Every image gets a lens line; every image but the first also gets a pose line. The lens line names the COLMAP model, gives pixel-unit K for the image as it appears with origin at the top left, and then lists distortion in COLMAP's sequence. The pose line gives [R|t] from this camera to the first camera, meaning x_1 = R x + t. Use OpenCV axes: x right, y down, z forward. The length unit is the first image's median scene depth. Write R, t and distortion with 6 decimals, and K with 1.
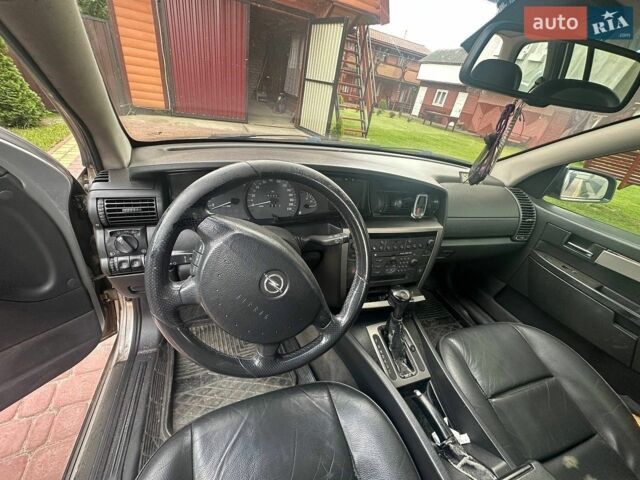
lens RADIAL K [[254.6, 0, 319.2], [0, 254.6, 240.8], [0, 0, 1]] dist [-0.001718, 0.000261]
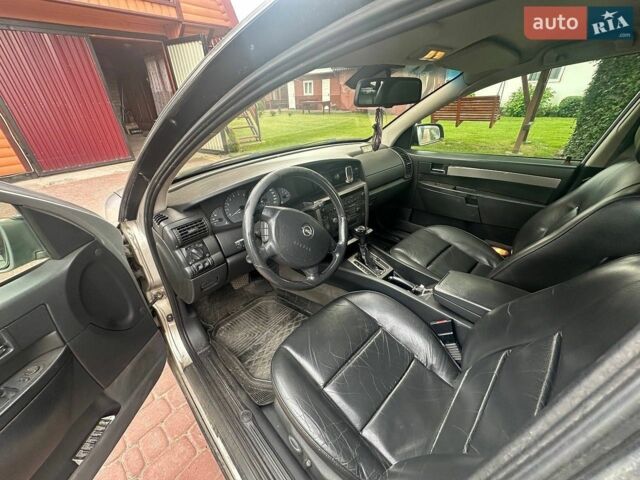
lens RADIAL K [[254.6, 0, 319.6], [0, 254.6, 242.0], [0, 0, 1]] dist [-0.001718, 0.000261]
pose [[0.888019, -0.374179, 0.267232, -0.296579], [0.373318, 0.926008, 0.056054, 0.082054], [-0.268434, 0.049986, 0.962000, -0.382722]]
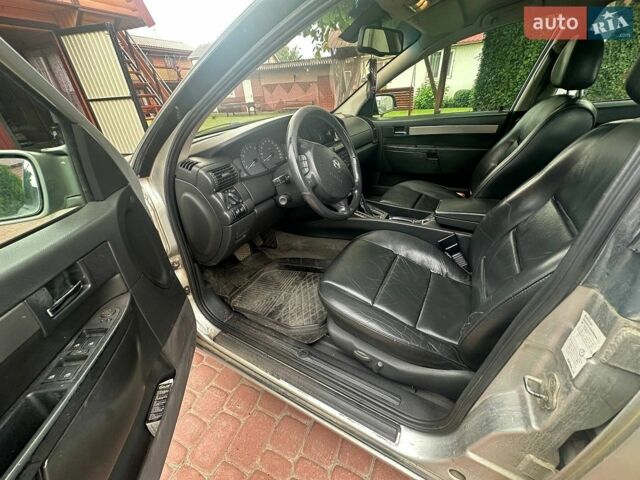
lens RADIAL K [[254.6, 0, 320.3], [0, 254.6, 242.2], [0, 0, 1]] dist [-0.001718, 0.000261]
pose [[0.735608, -0.501363, 0.455539, -0.711219], [0.493148, 0.857385, 0.147292, 0.160388], [-0.464419, 0.116299, 0.877946, -0.301525]]
